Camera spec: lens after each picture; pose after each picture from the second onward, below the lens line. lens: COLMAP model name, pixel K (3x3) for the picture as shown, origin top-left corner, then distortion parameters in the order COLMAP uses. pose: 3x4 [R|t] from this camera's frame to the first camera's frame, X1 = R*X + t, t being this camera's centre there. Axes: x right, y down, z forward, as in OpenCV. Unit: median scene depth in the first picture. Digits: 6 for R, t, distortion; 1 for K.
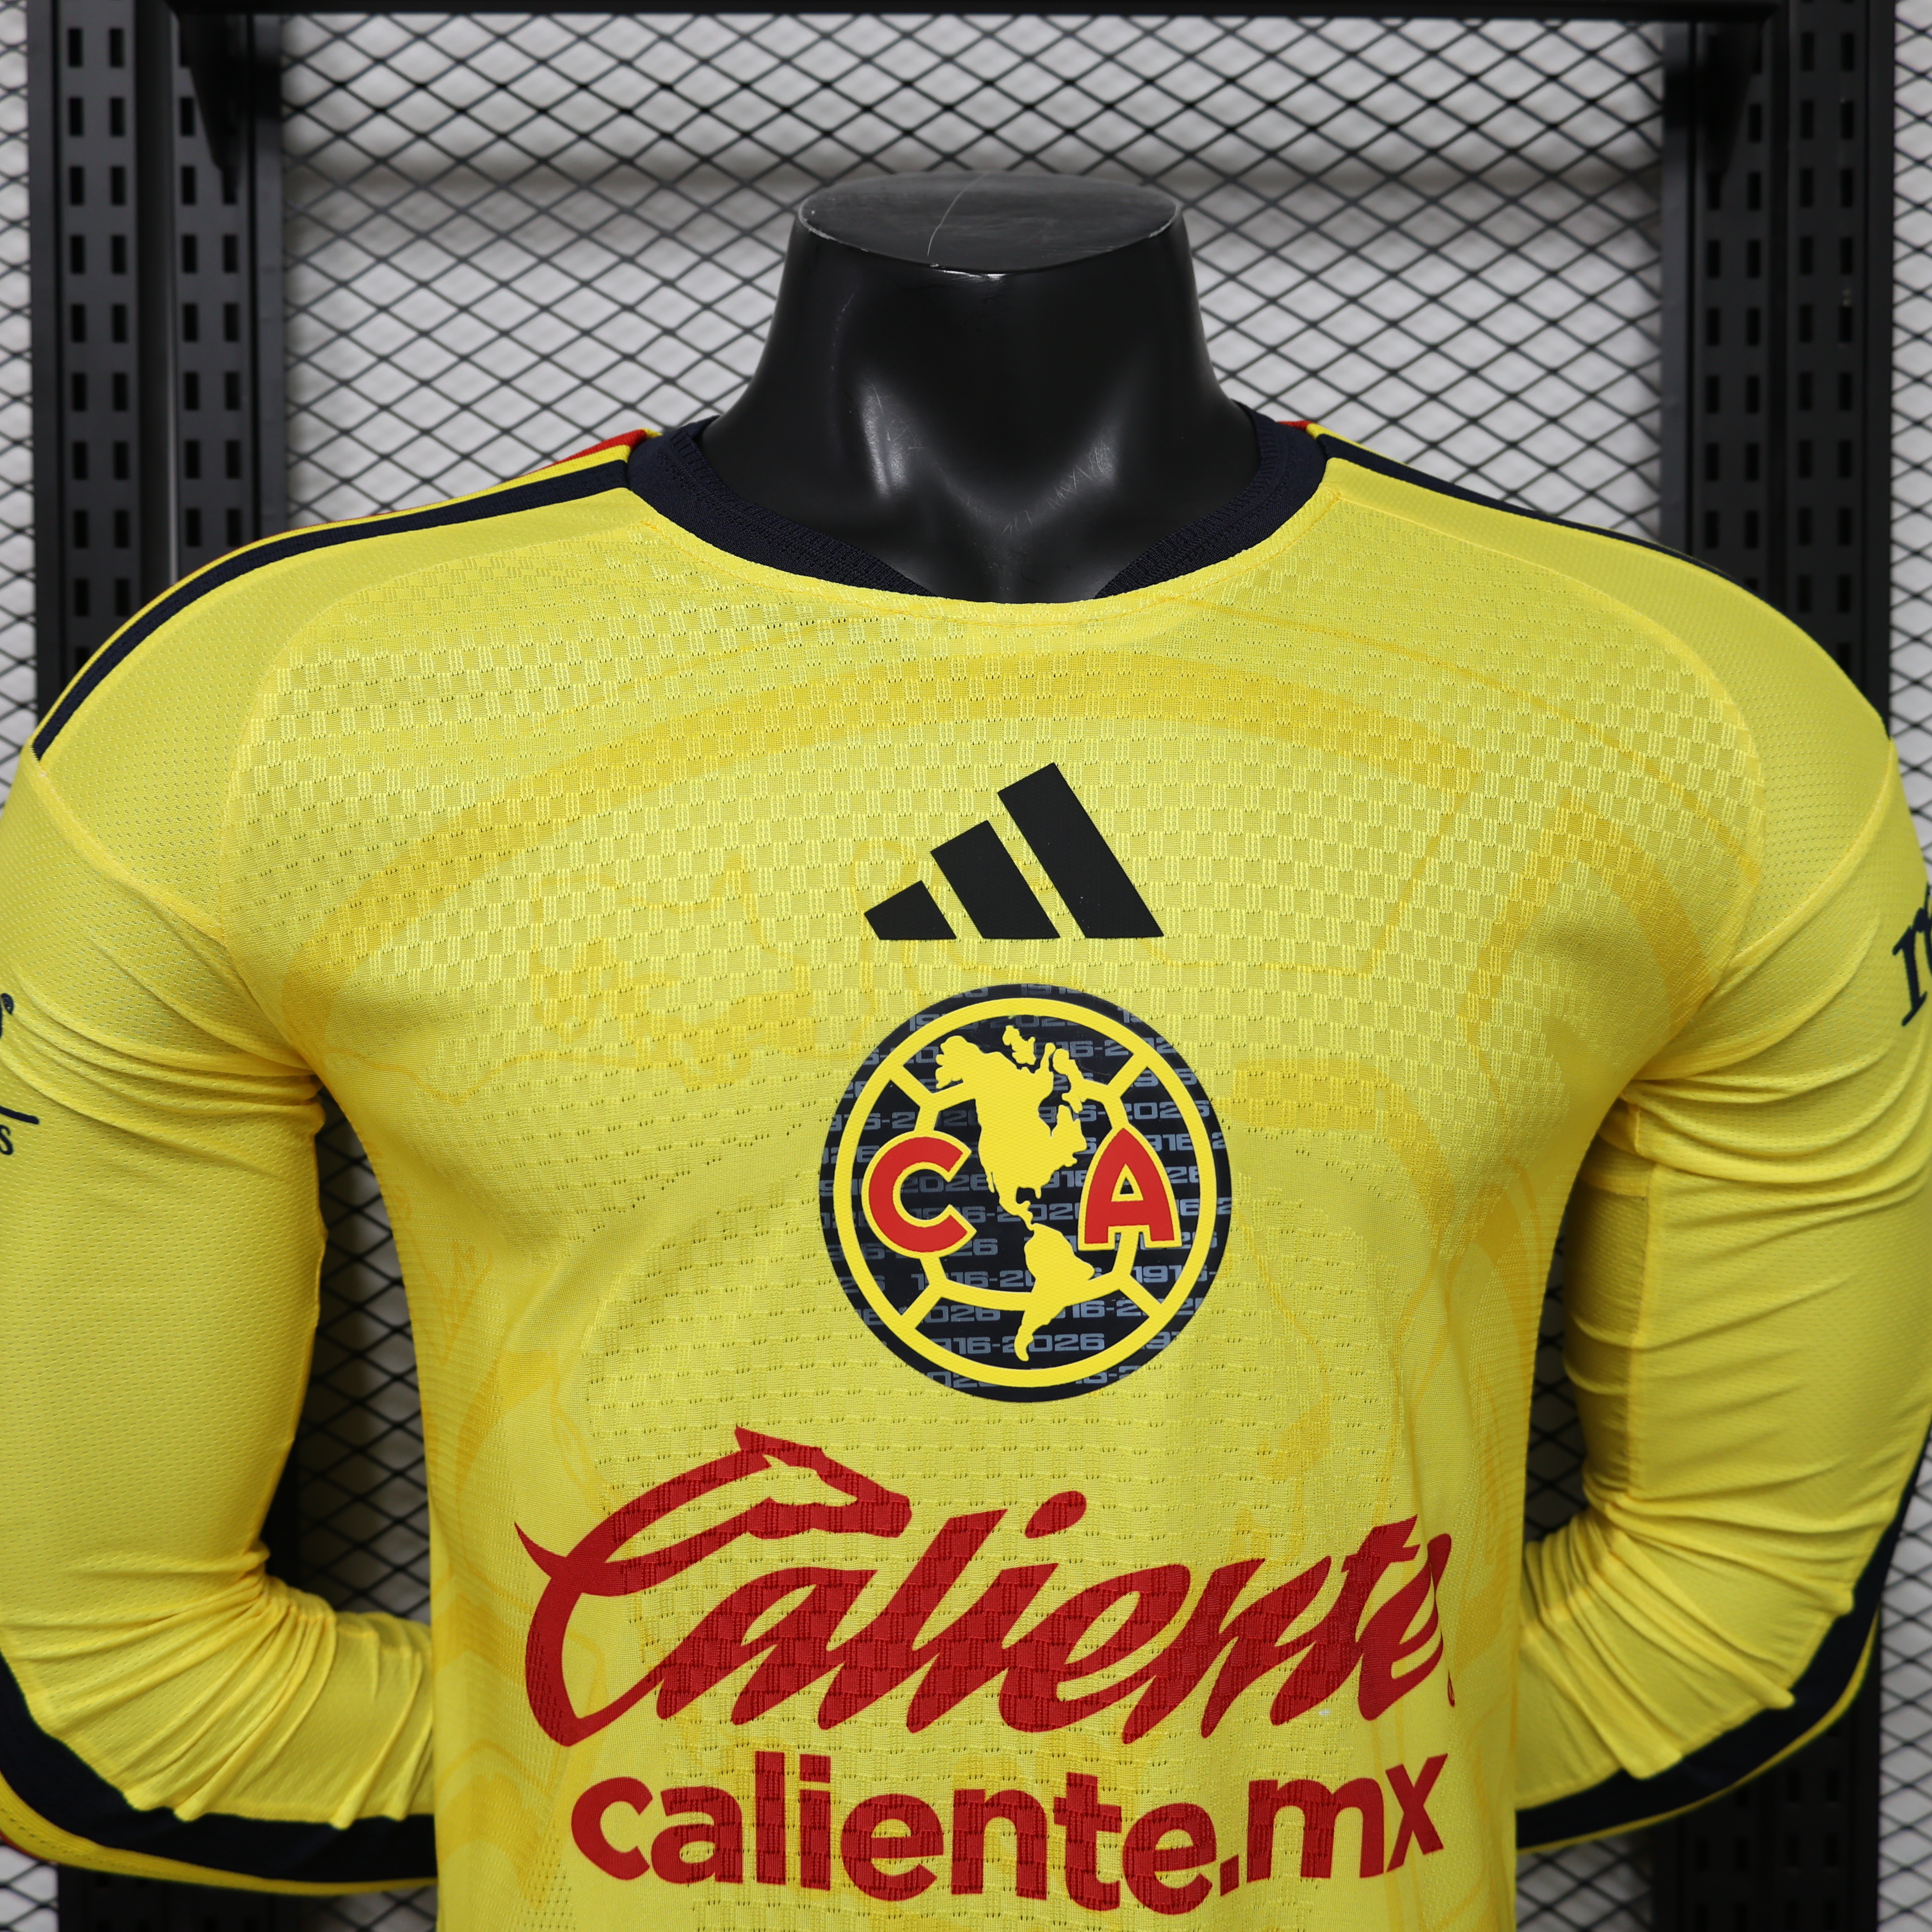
lens RADIAL K [[2425.0, 0, 940.1], [0, 2425.0, 967.7], [0, 0, 1]] dist [0.020383, 0.062603]
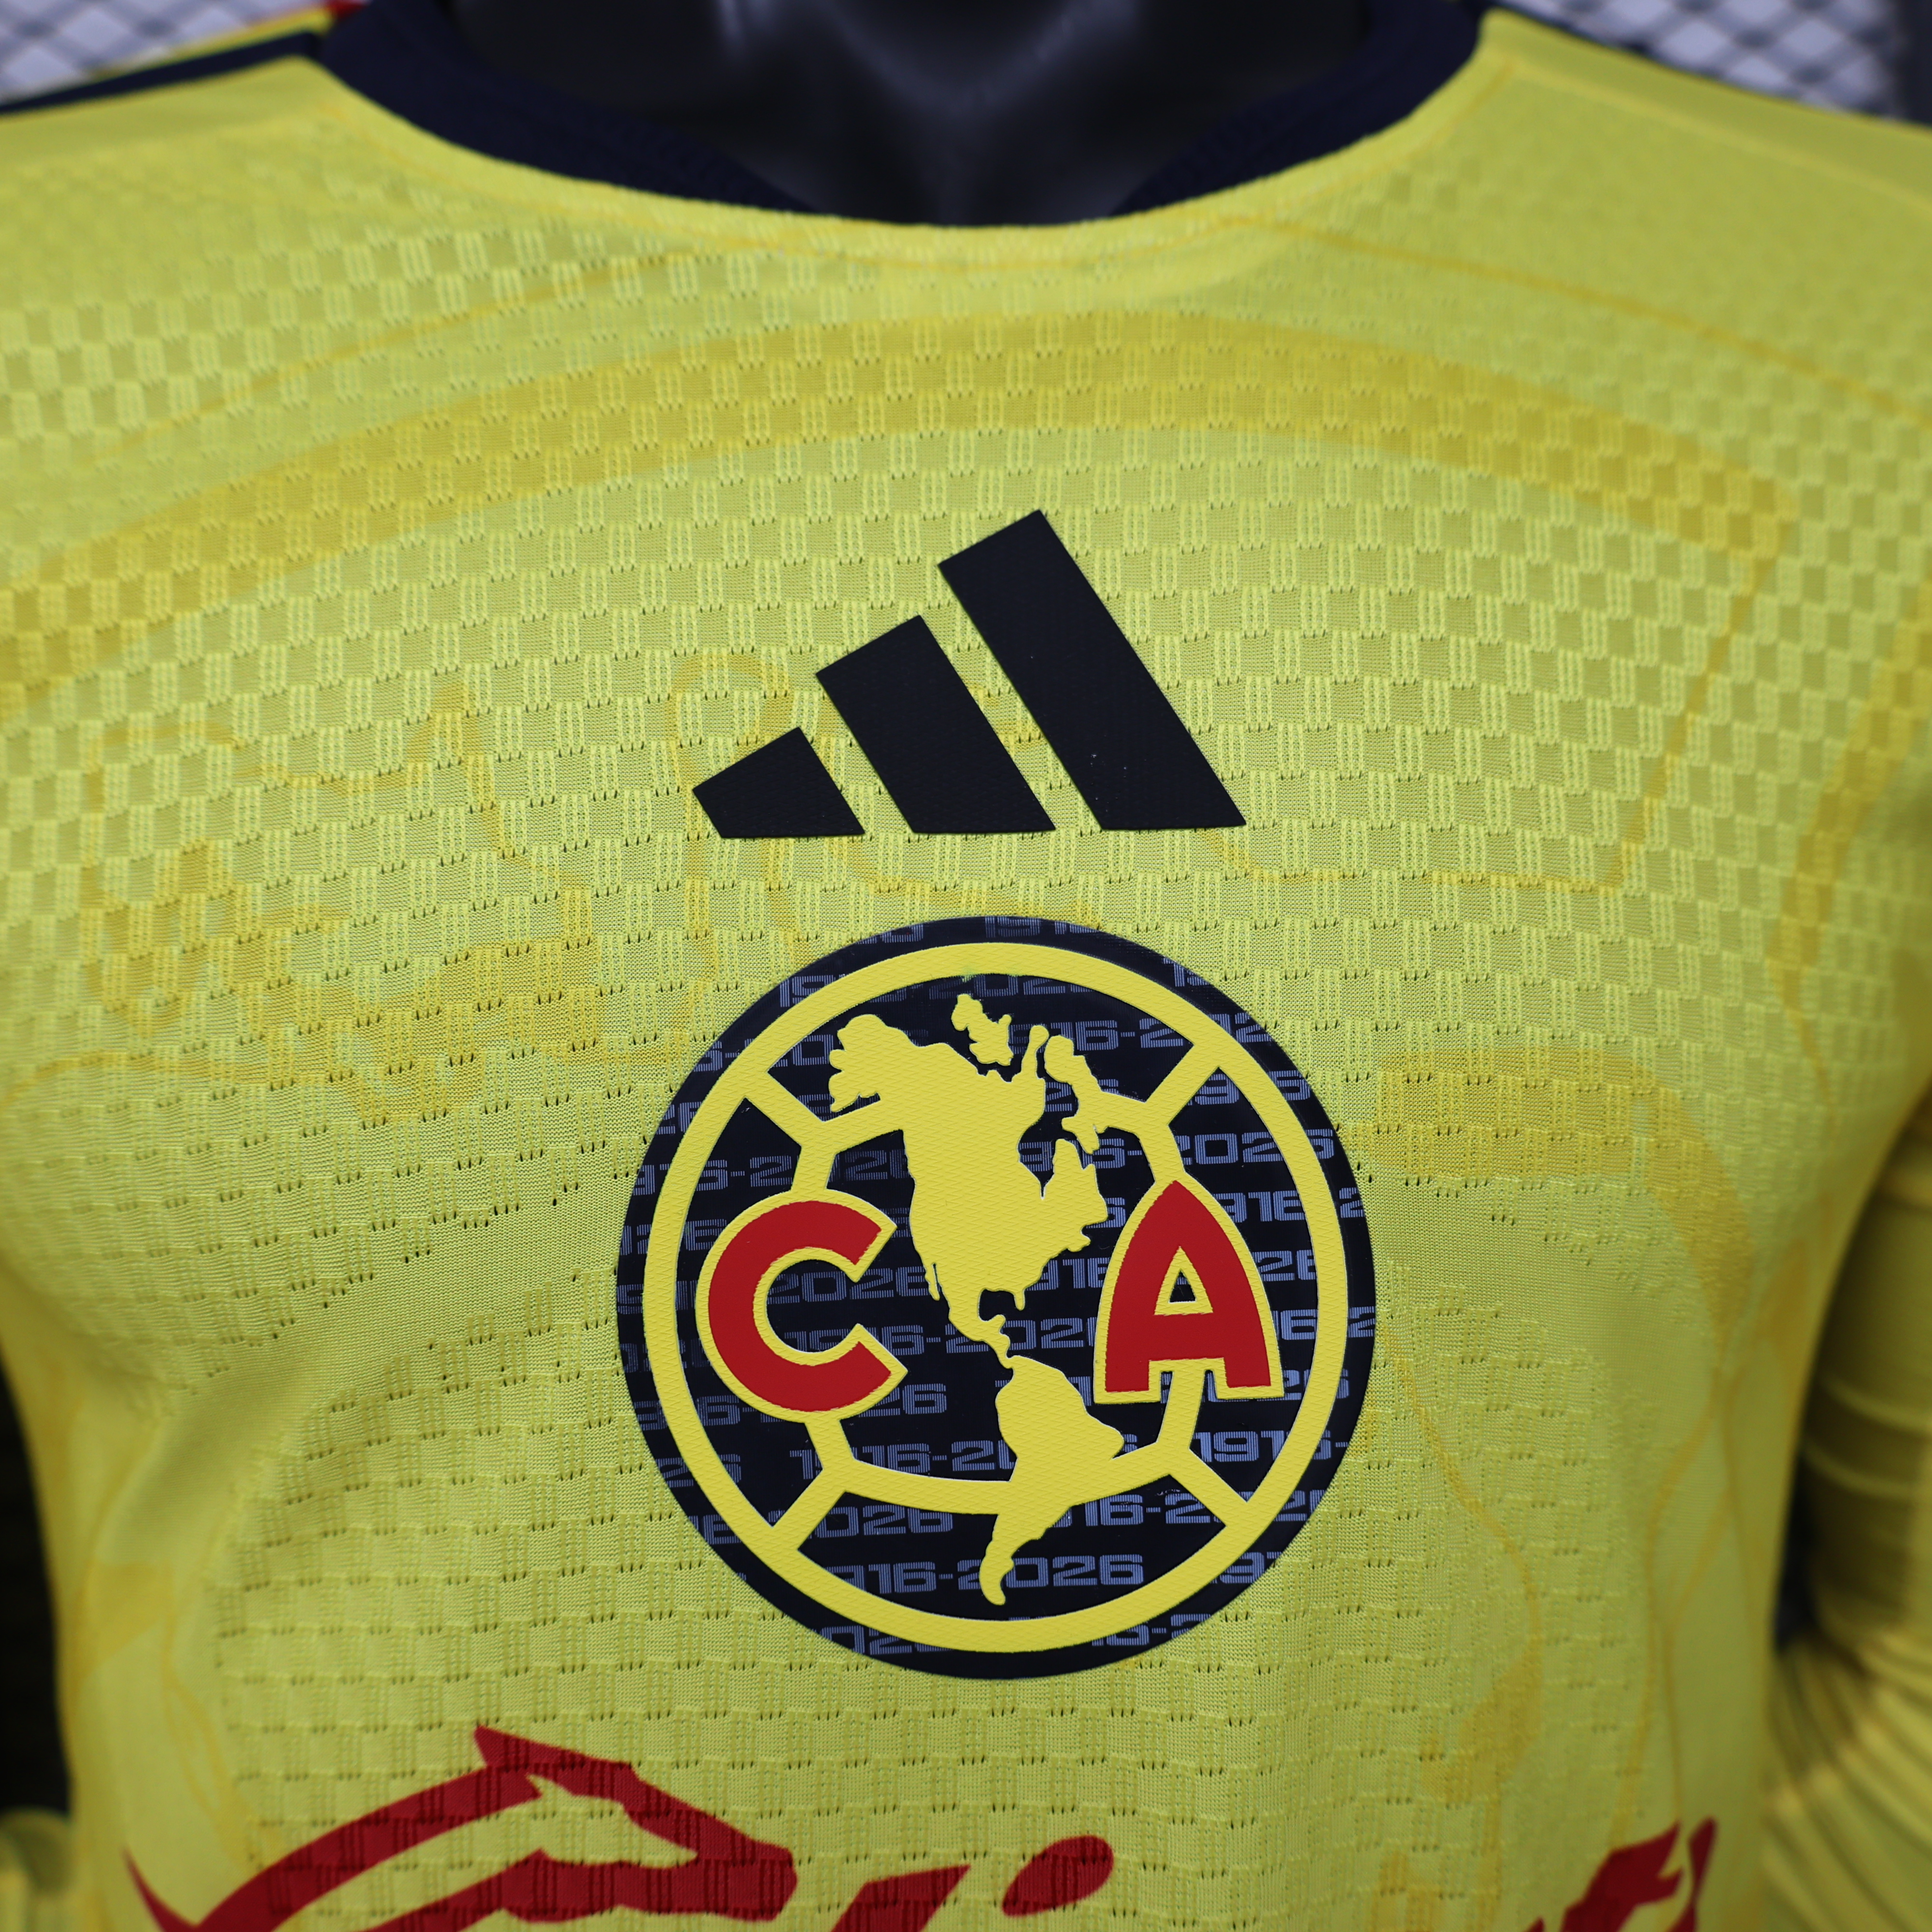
lens RADIAL K [[2425.0, 0, 940.1], [0, 2425.0, 967.7], [0, 0, 1]] dist [0.020383, 0.062603]
pose [[0.999833, -0.013141, 0.012732, 0.016397], [0.012322, 0.997979, 0.062339, -0.015786], [-0.013526, -0.062171, 0.997974, 0.456006]]
